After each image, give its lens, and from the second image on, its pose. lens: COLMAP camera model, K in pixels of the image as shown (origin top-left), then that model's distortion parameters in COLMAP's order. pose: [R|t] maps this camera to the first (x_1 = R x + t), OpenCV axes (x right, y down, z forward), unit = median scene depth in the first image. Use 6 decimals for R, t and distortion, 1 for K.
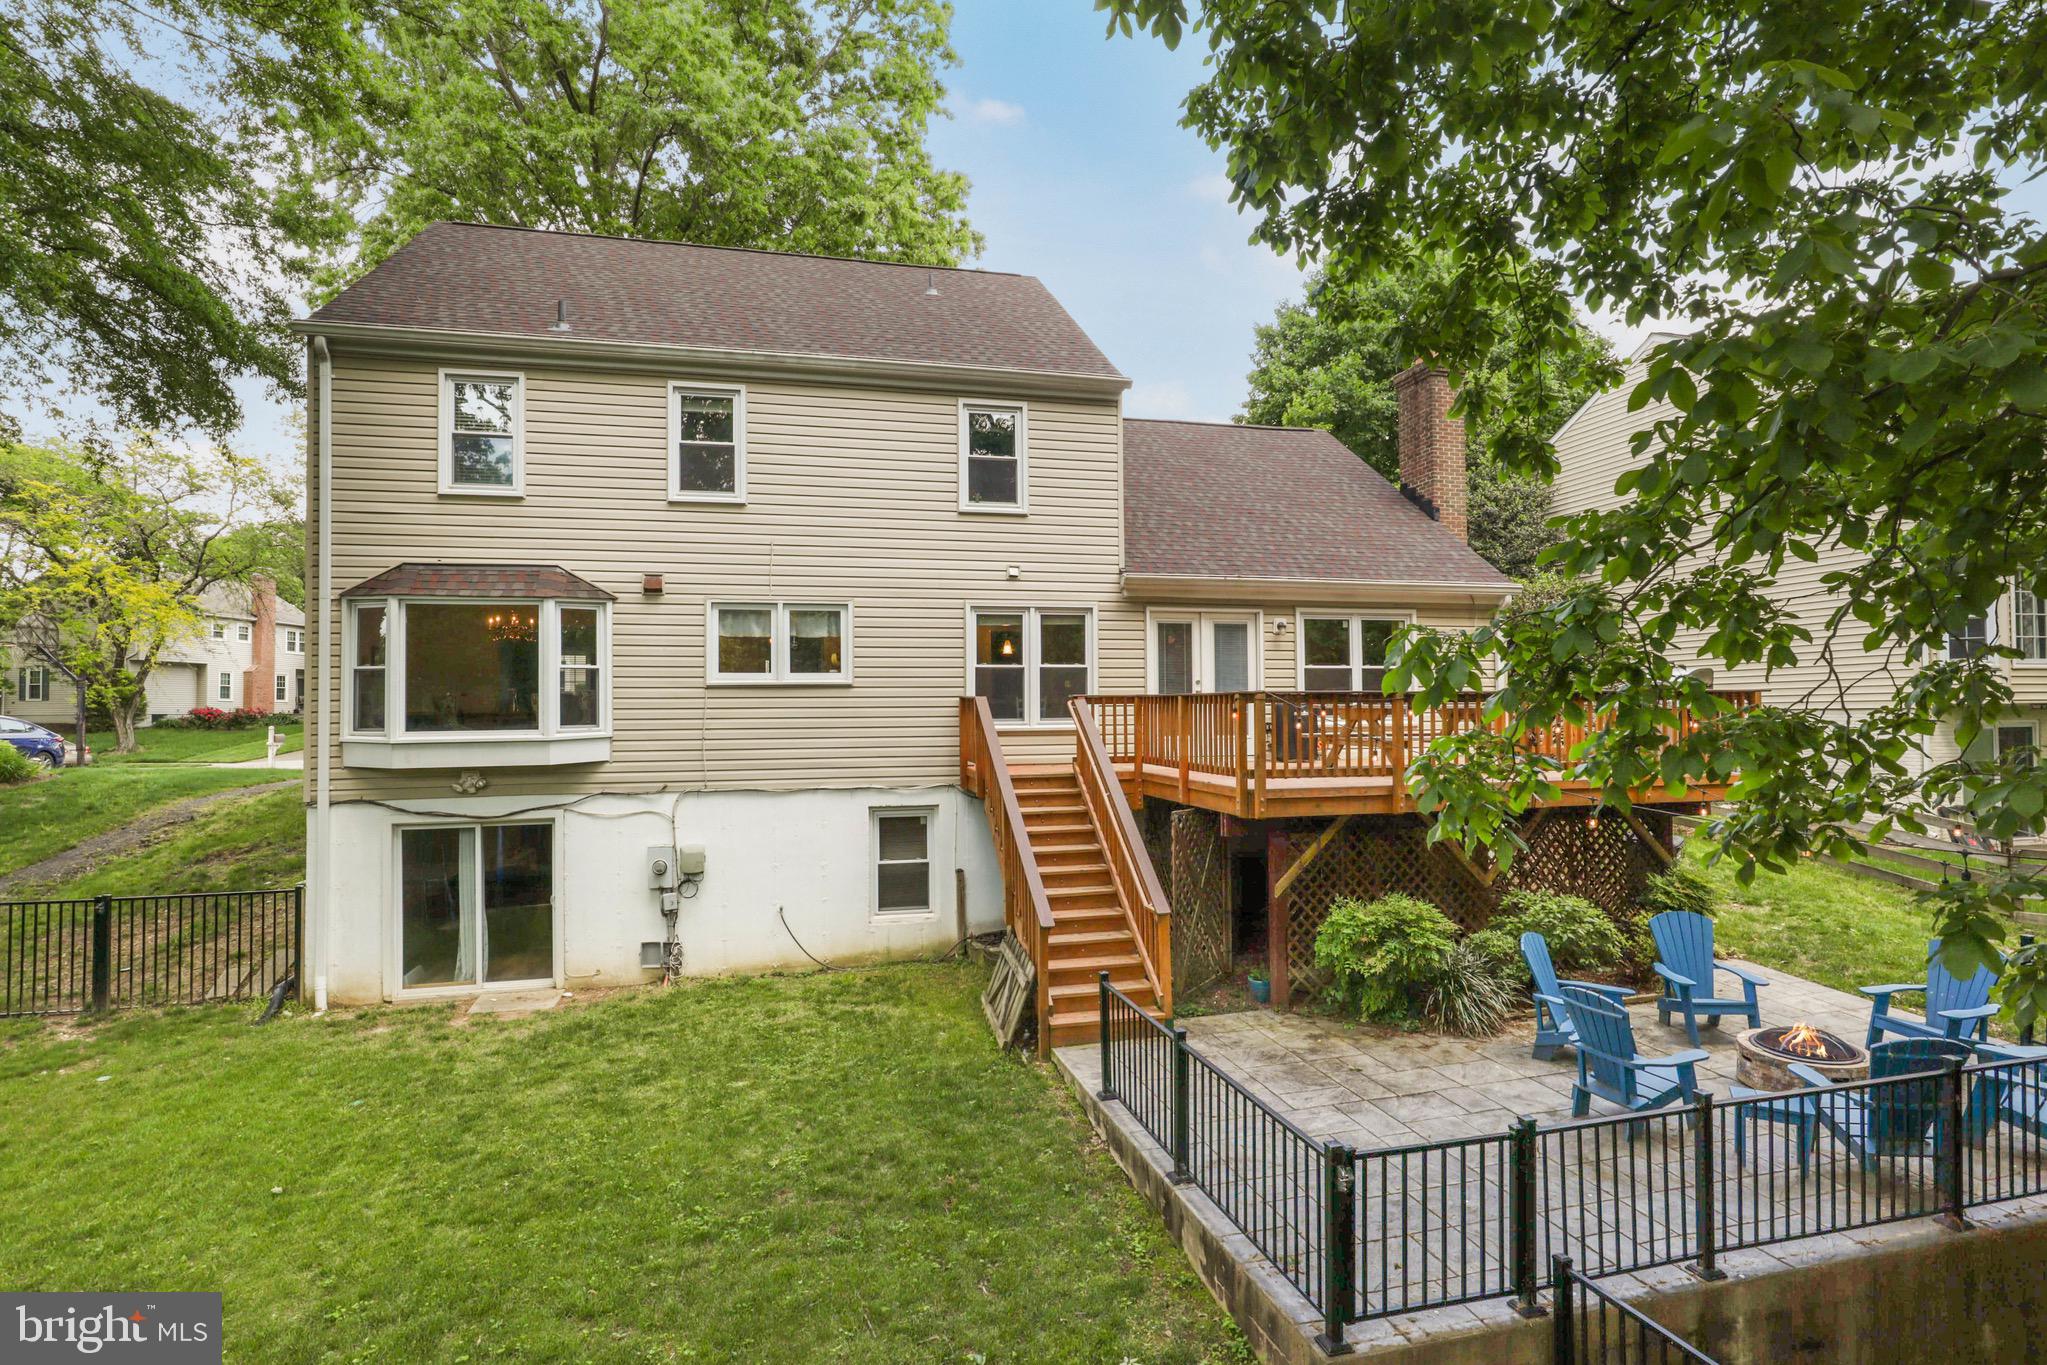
lens RADIAL K [[1034.3, 0, 1016.3], [0, 1034.3, 710.3], [0, 0, 1]] dist [0.000031, 0.000252]
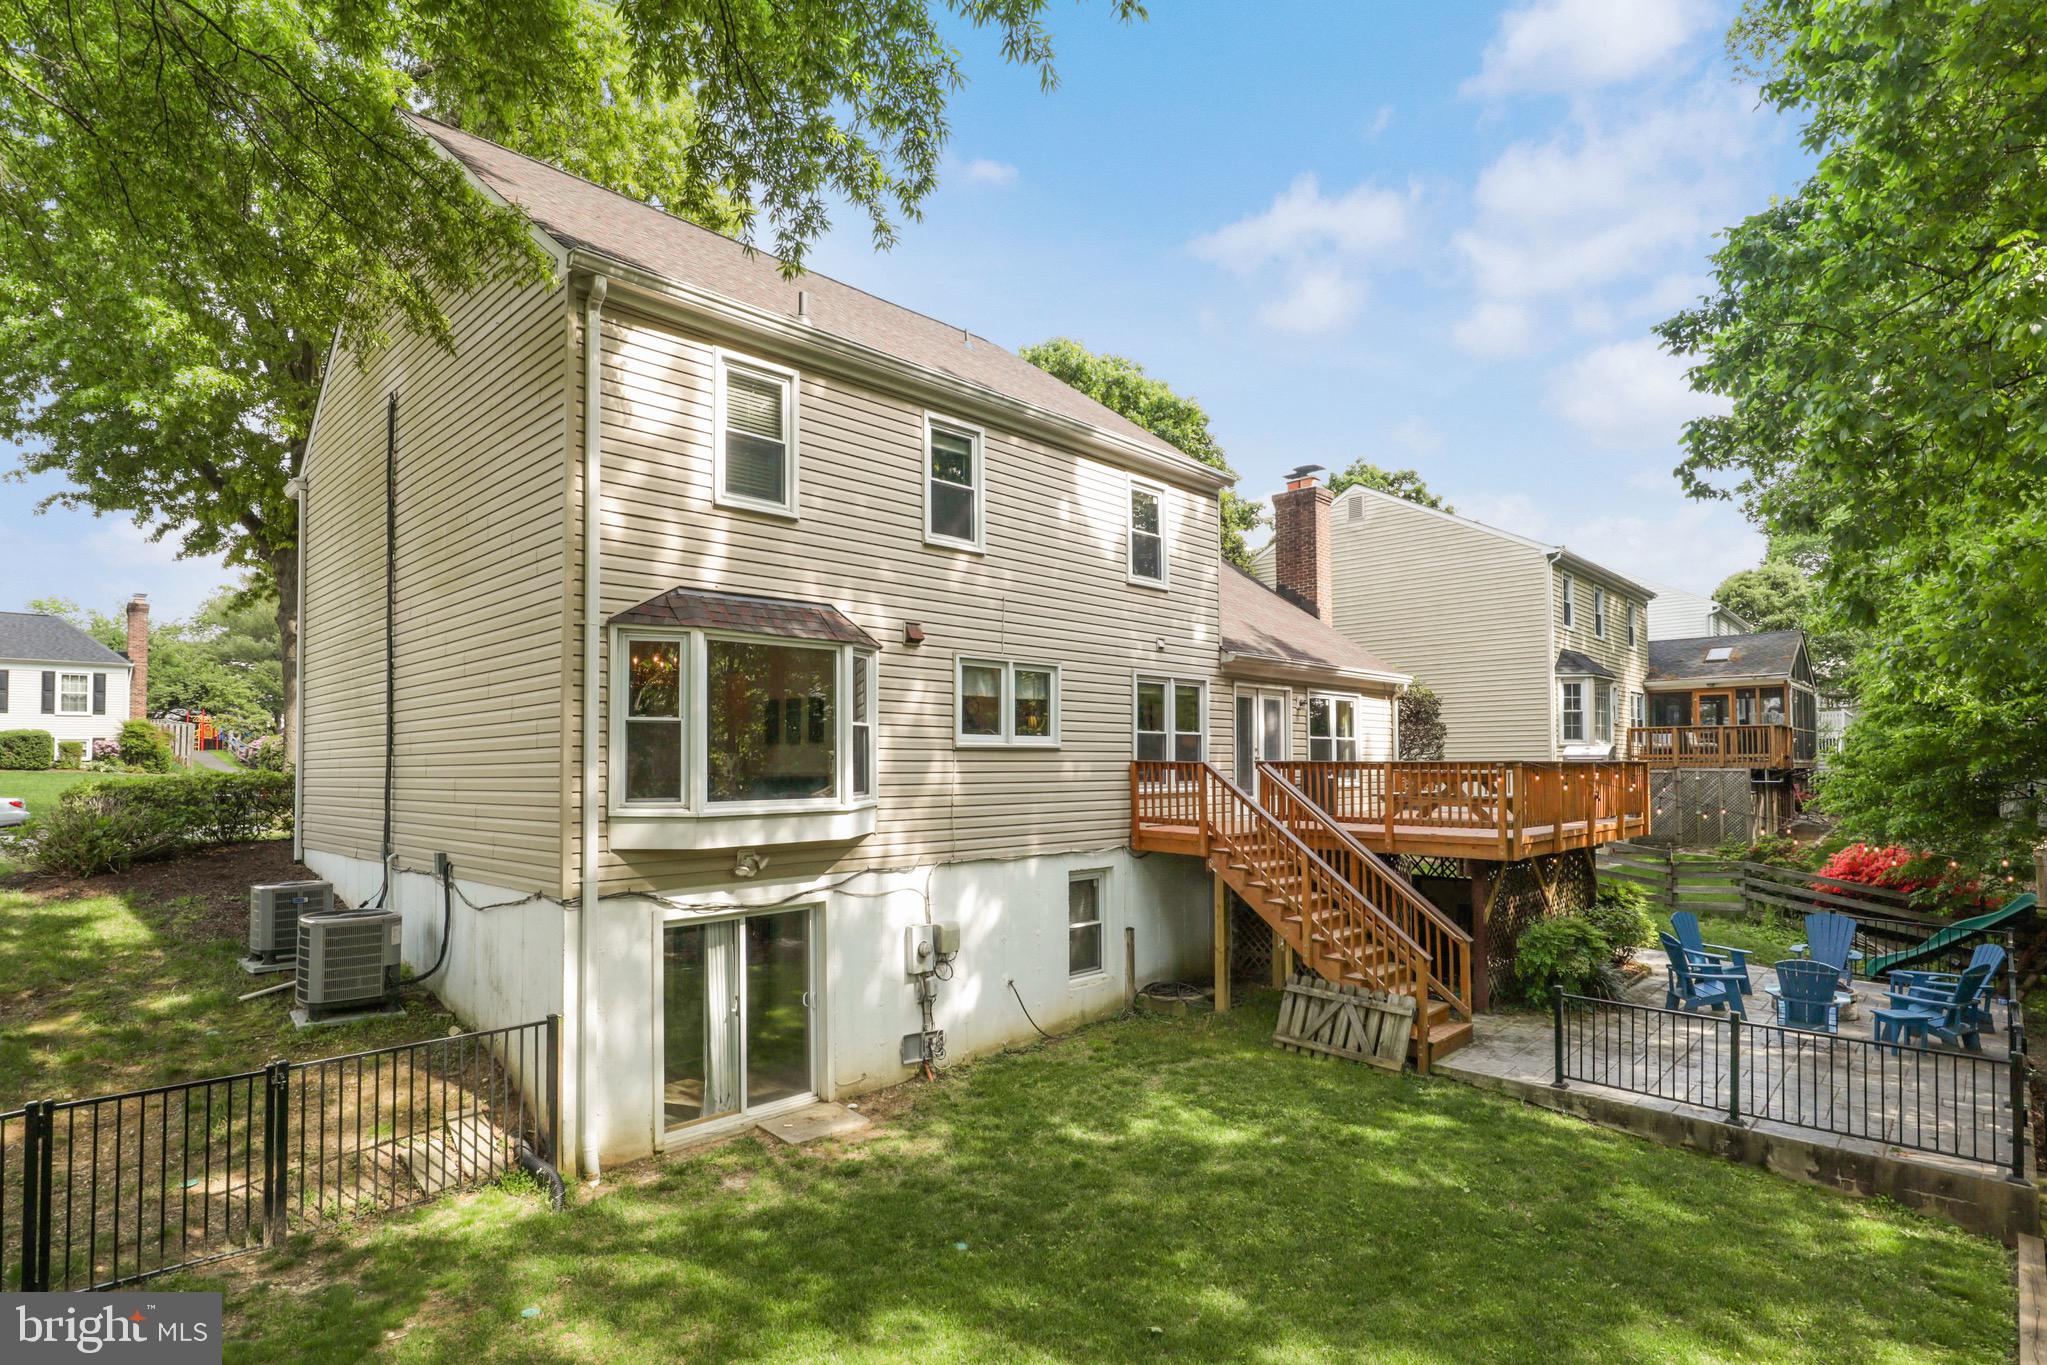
lens RADIAL K [[1044.6, 0, 1025.4], [0, 1044.6, 758.6], [0, 0, 1]] dist [-0.000566, -0.000032]
pose [[0.841655, 0.009483, 0.539933, -0.742109], [-0.006491, 0.999951, -0.007445, -0.007342], [-0.539977, 0.002762, 0.841675, 0.181657]]
